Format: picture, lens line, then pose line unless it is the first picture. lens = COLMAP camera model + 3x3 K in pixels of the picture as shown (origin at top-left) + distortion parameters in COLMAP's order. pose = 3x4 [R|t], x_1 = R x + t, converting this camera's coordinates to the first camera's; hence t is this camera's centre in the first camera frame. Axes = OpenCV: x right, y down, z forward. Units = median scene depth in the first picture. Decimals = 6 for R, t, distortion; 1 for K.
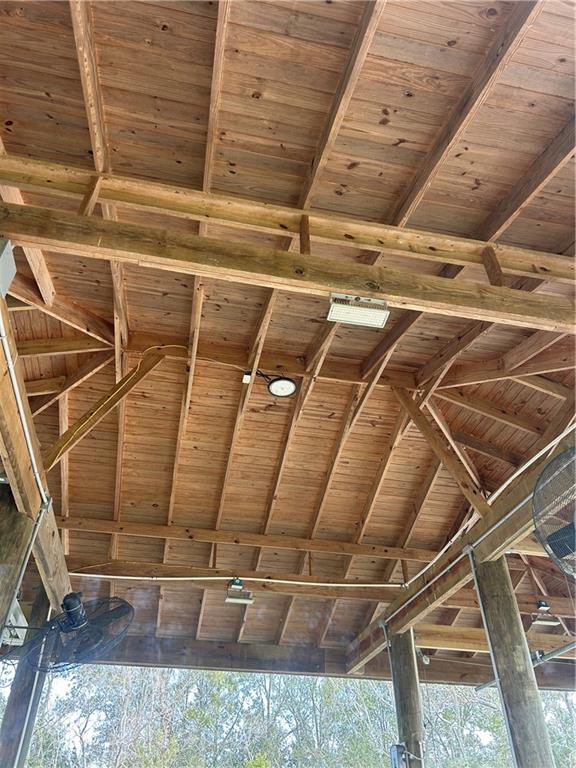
lens RADIAL K [[571.2, 0, 286.7], [0, 571.2, 380.8], [0, 0, 1]] dist [0.000167, -0.022299]
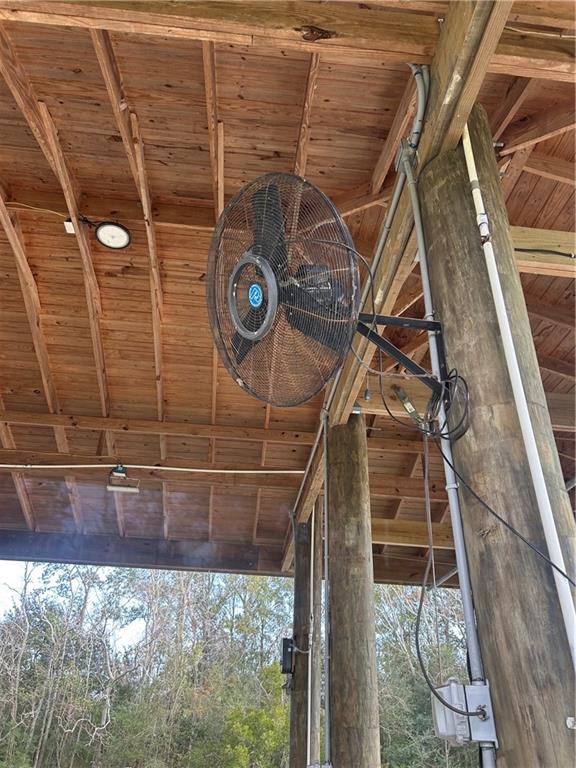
lens RADIAL K [[571.2, 0, 288.7], [0, 571.2, 386.9], [0, 0, 1]] dist [0.000167, -0.022299]
pose [[0.993390, -0.034695, -0.109423, 0.287383], [0.048459, 0.990877, 0.125757, 0.119412], [0.104061, -0.130229, 0.986008, 0.142782]]
